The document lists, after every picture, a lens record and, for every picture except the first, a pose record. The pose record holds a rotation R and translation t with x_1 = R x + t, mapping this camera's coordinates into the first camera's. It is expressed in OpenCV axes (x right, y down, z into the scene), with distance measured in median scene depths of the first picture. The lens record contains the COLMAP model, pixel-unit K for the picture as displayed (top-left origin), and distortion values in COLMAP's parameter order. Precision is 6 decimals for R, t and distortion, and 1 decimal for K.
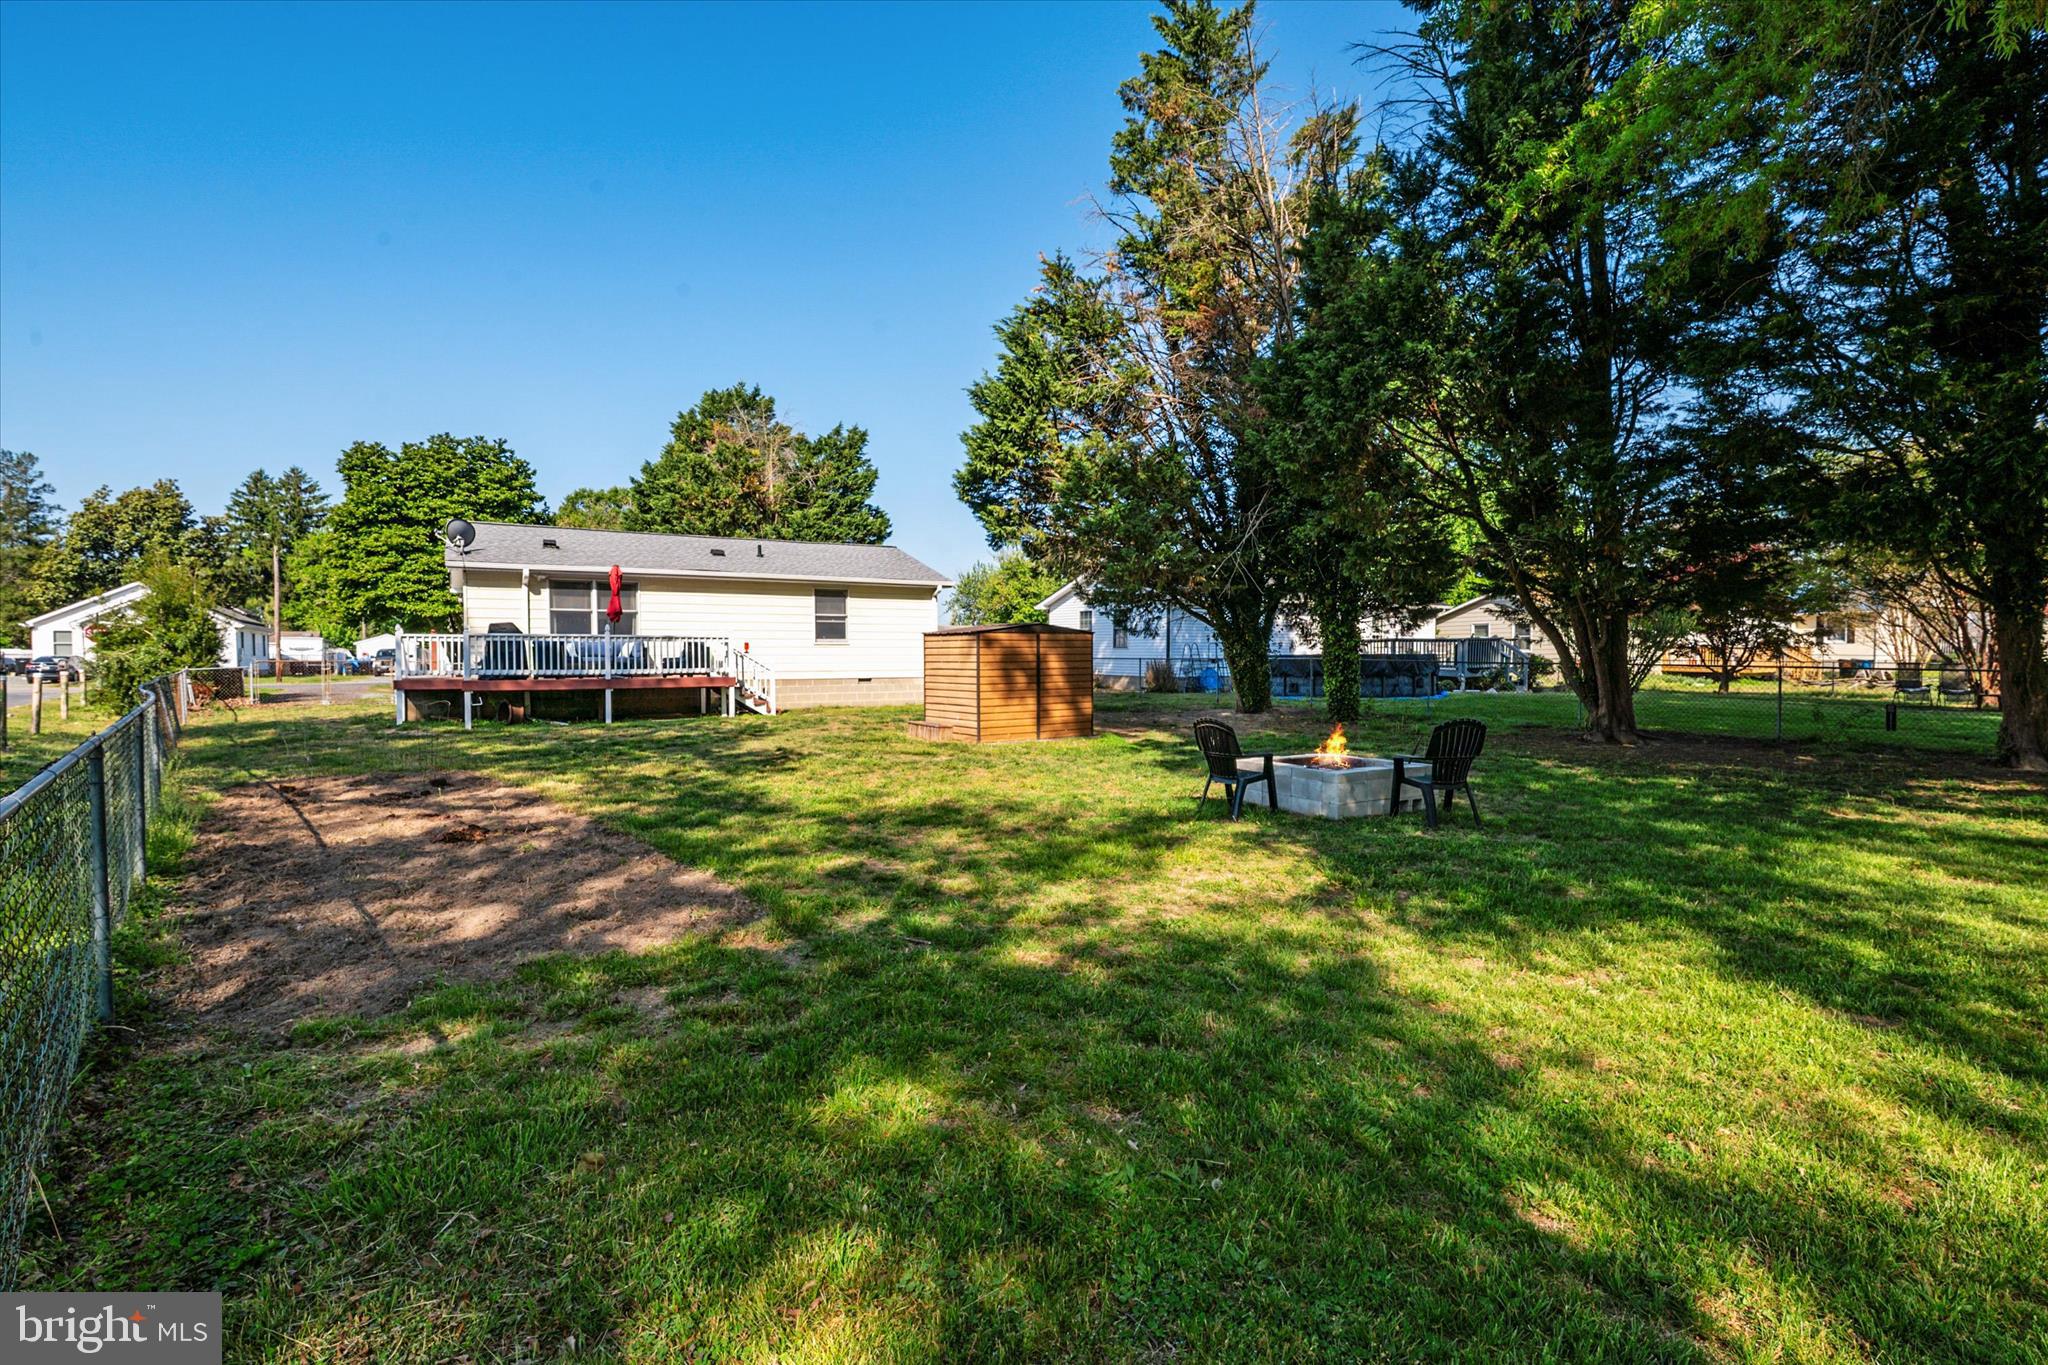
lens RADIAL K [[944.6, 0, 1038.2], [0, 944.6, 702.8], [0, 0, 1]] dist [-0.001467, -0.003534]
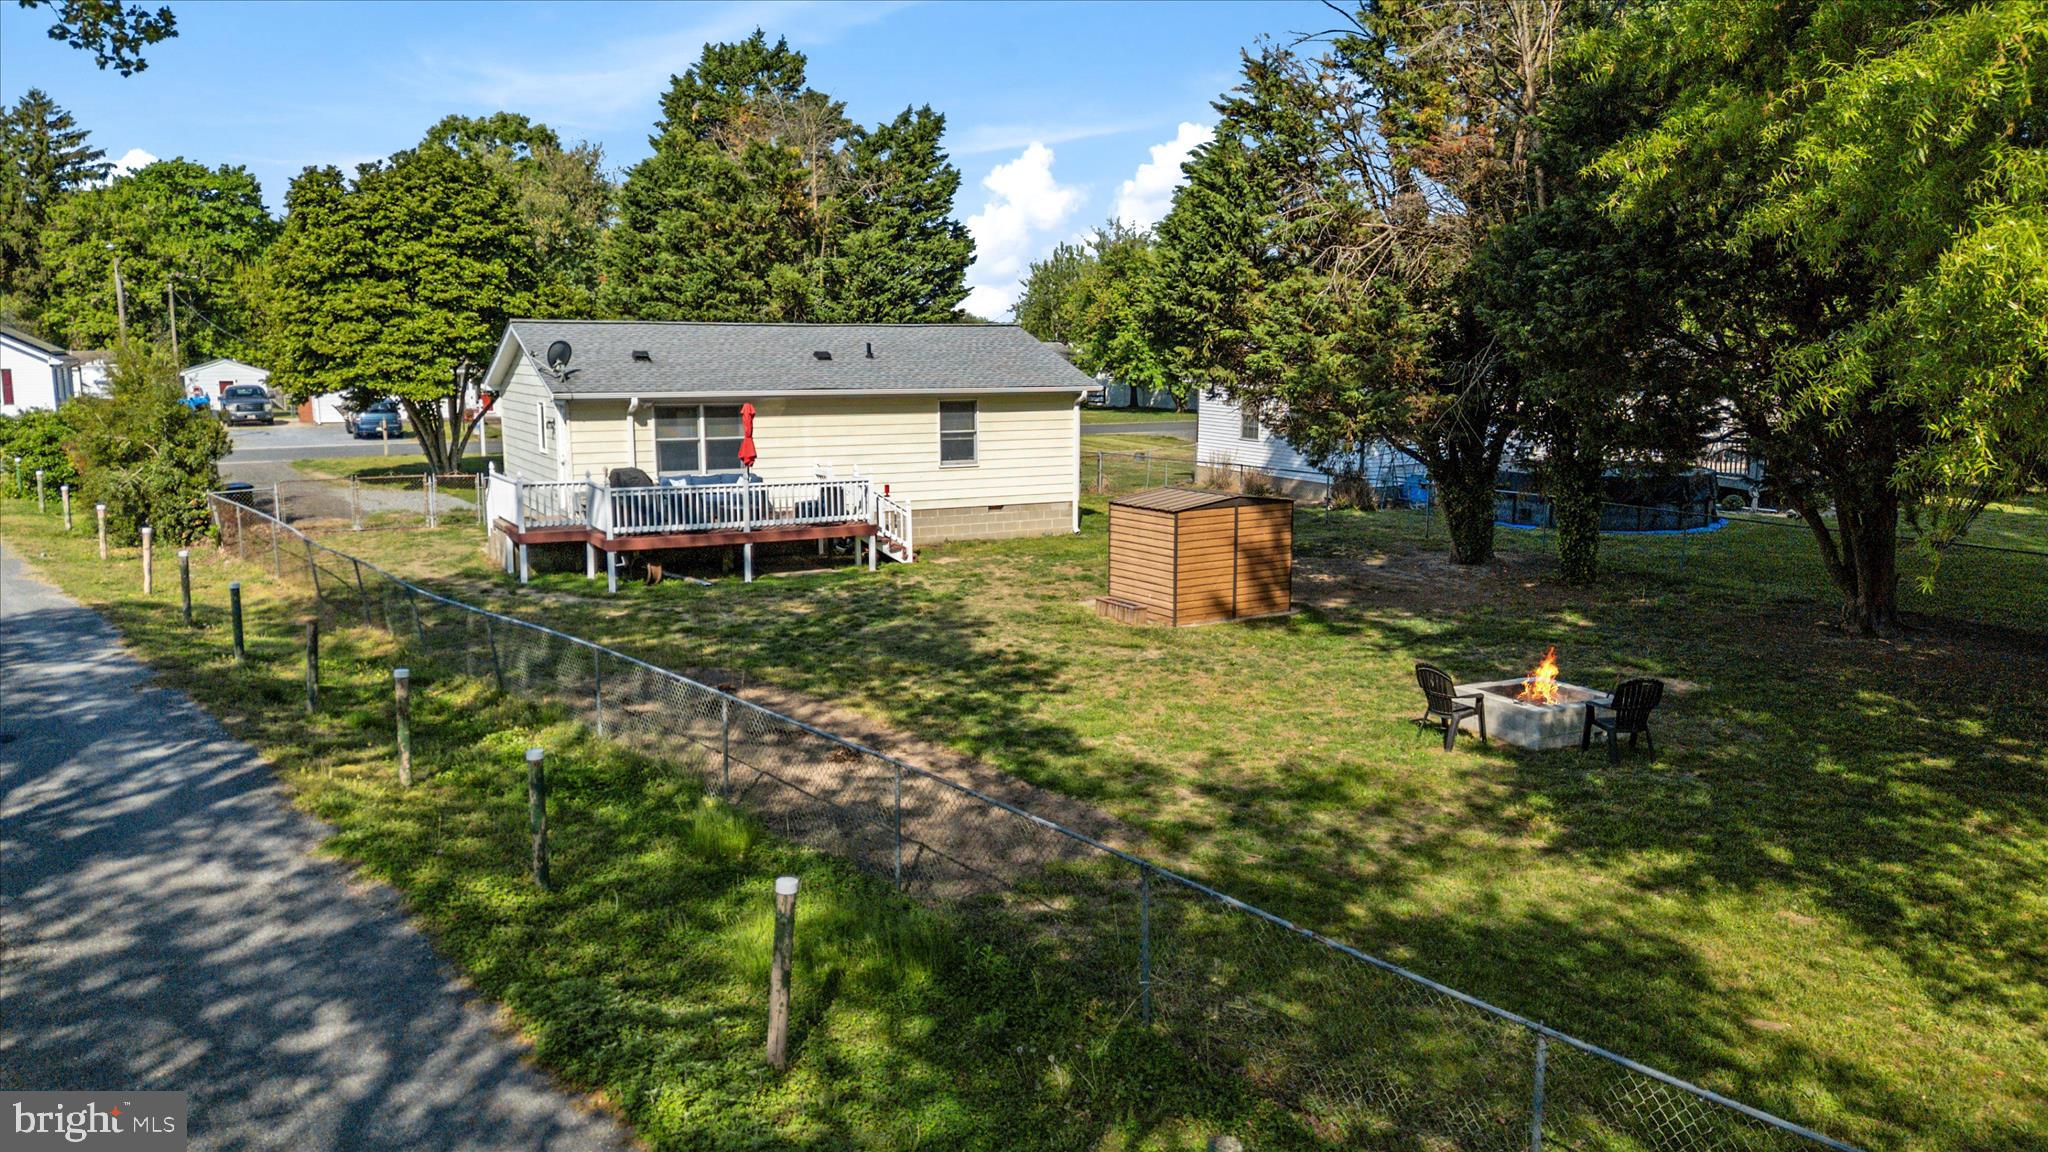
lens RADIAL K [[1476.4, 0, 1026.0], [0, 1476.4, 621.7], [0, 0, 1]] dist [0.071619, -0.007385]
pose [[0.997777, 0.010021, -0.065881, -0.053853], [-0.001140, 0.991050, 0.133489, -0.075567], [0.066629, -0.133117, 0.988858, -0.231830]]
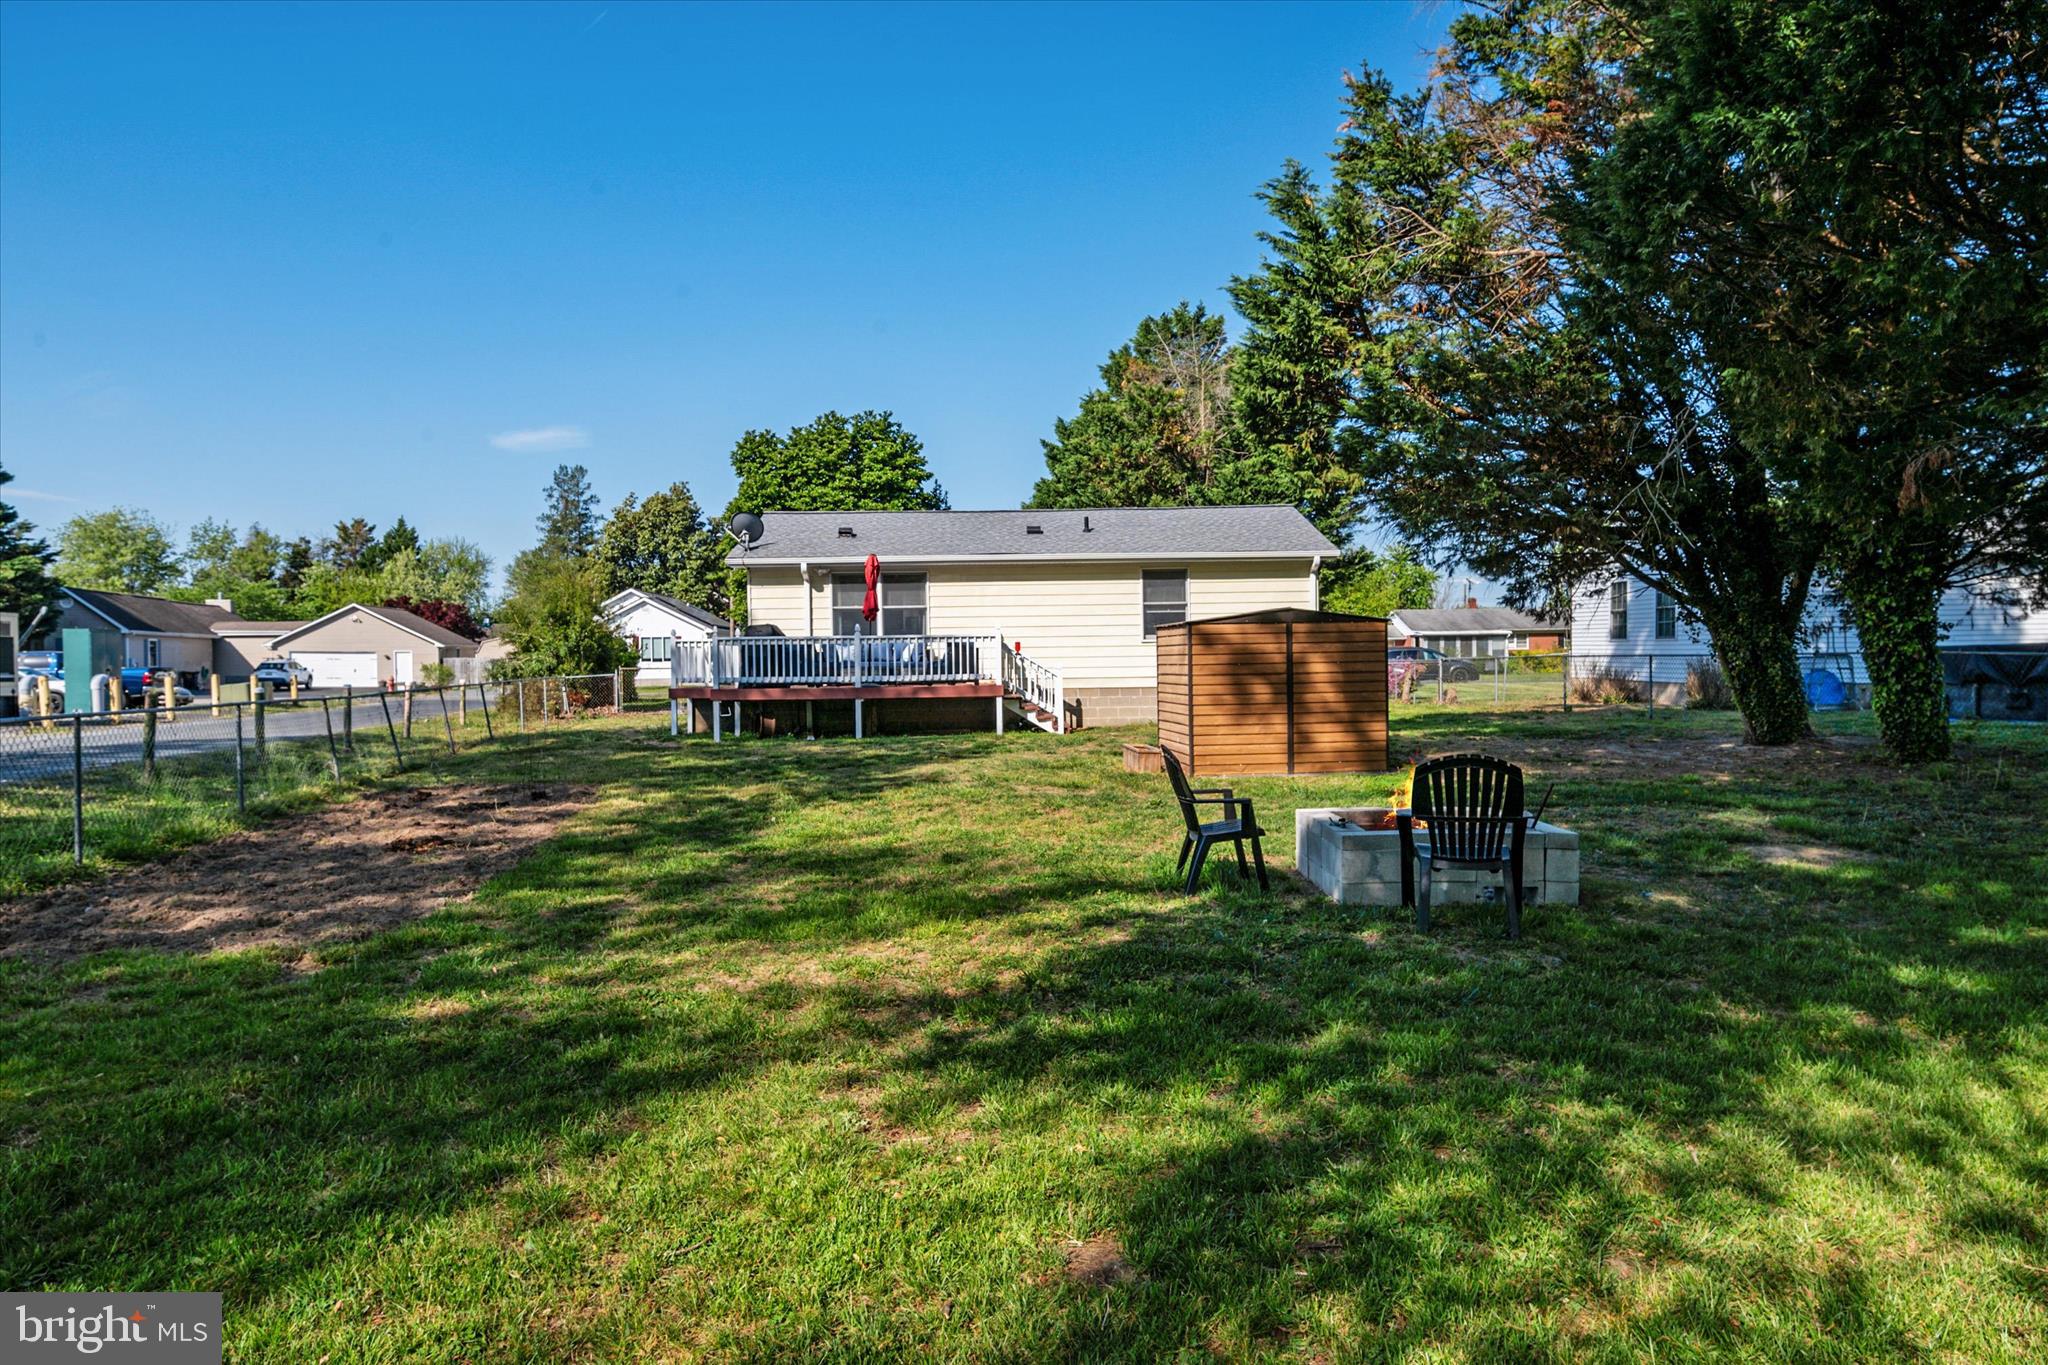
lens RADIAL K [[1295.7, 0, 1013.6], [0, 1295.7, 689.6], [0, 0, 1]] dist [0.039646, -0.001394]
pose [[0.864804, 0.002009, -0.502106, 0.148713], [-0.013734, 0.999712, -0.019655, -0.001144], [0.501922, 0.023894, 0.864583, 0.031433]]
